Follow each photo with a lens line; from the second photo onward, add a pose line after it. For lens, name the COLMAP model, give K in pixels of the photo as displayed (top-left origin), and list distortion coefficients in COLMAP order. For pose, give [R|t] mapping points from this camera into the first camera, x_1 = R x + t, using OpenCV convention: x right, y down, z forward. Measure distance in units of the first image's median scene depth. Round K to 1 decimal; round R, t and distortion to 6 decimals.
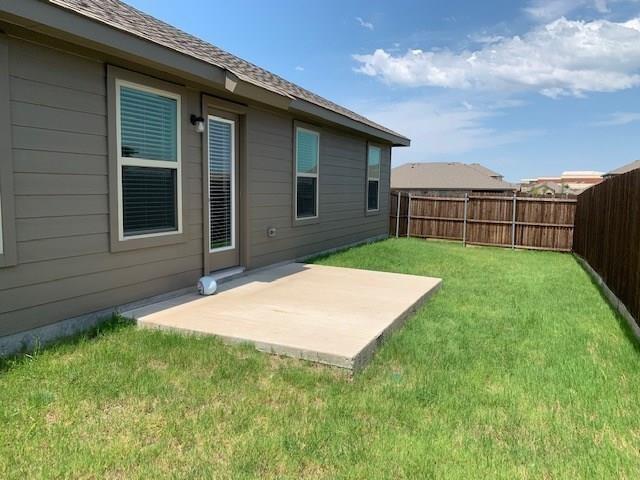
lens RADIAL K [[486.2, 0, 318.3], [0, 486.2, 242.2], [0, 0, 1]] dist [-0.010377, 0.000549]
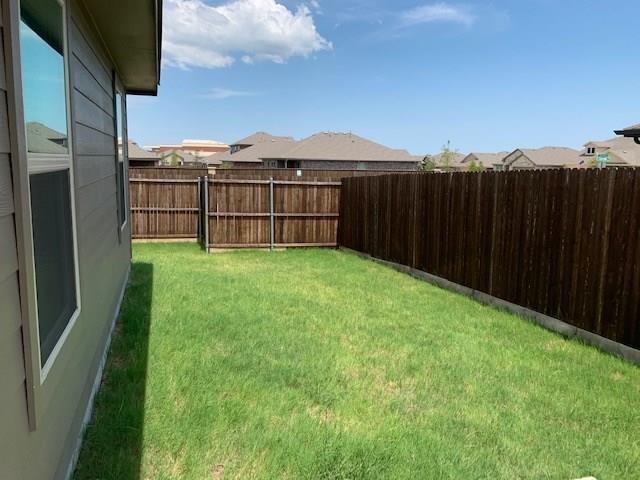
lens RADIAL K [[486.2, 0, 320.0], [0, 486.2, 234.3], [0, 0, 1]] dist [-0.010377, 0.000549]
pose [[0.734195, -0.096988, 0.671975, -0.047423], [0.061961, 0.995185, 0.075939, -0.062178], [-0.676105, -0.014118, 0.736670, 0.401131]]
